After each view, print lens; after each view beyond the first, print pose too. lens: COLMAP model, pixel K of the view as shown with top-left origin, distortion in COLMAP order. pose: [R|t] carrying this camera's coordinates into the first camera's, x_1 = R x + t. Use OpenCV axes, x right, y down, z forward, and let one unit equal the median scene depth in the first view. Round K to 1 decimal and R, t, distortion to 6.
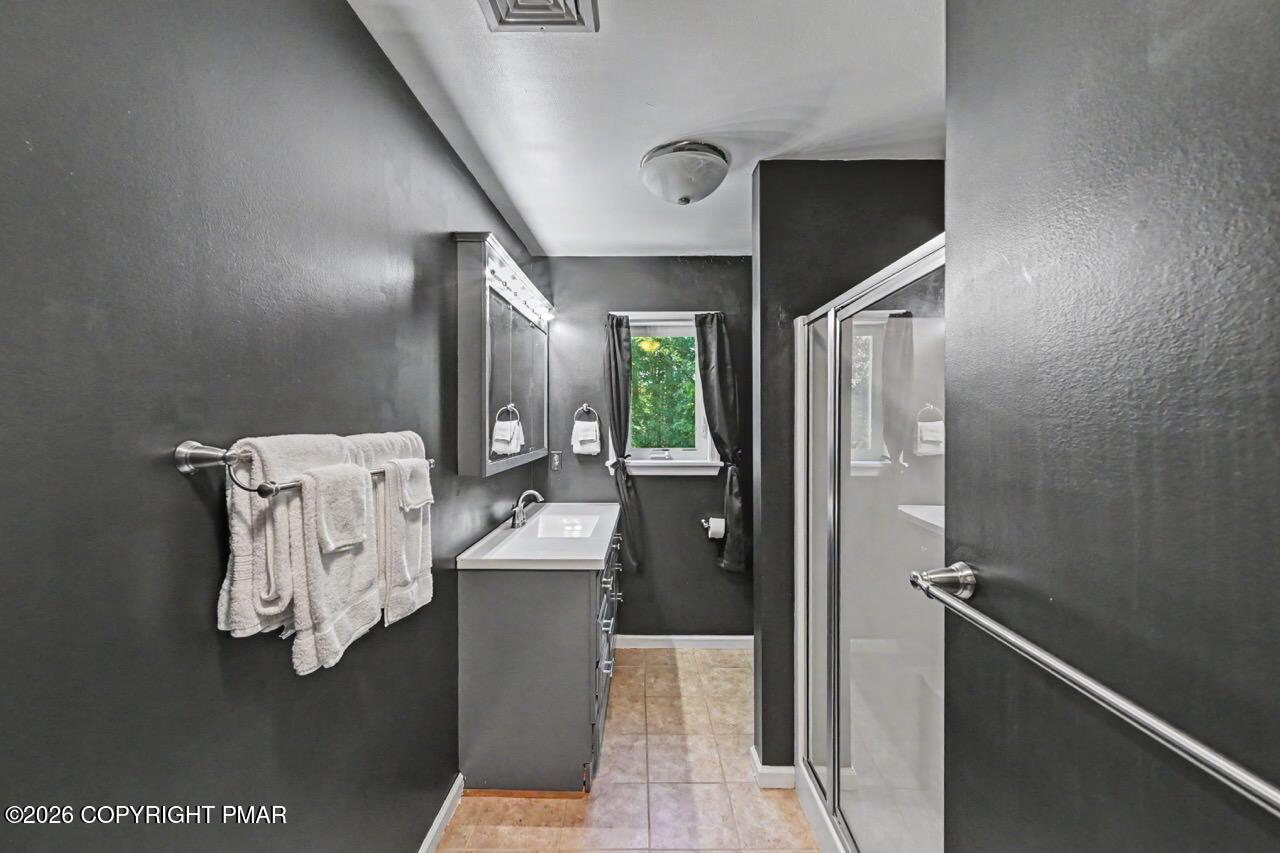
lens RADIAL K [[497.5, 0, 640.9], [0, 497.5, 424.3], [0, 0, 1]] dist [0.000245, -0.000830]
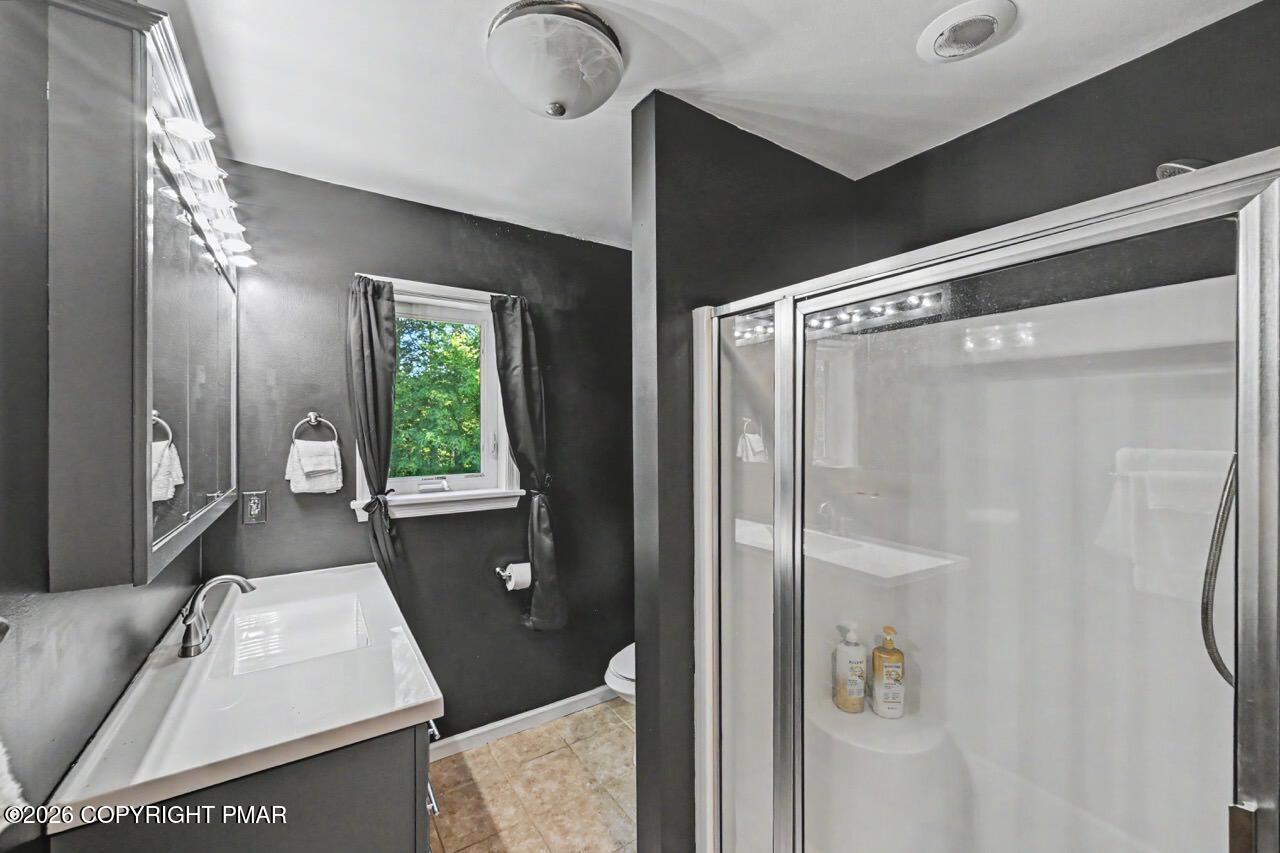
lens RADIAL K [[497.5, 0, 637.1], [0, 497.5, 428.6], [0, 0, 1]] dist [0.000245, -0.000830]
pose [[0.830600, -0.002095, 0.556865, -0.125054], [0.007865, 0.999937, -0.007969, -0.013181], [-0.556814, 0.010999, 0.830565, 0.257214]]
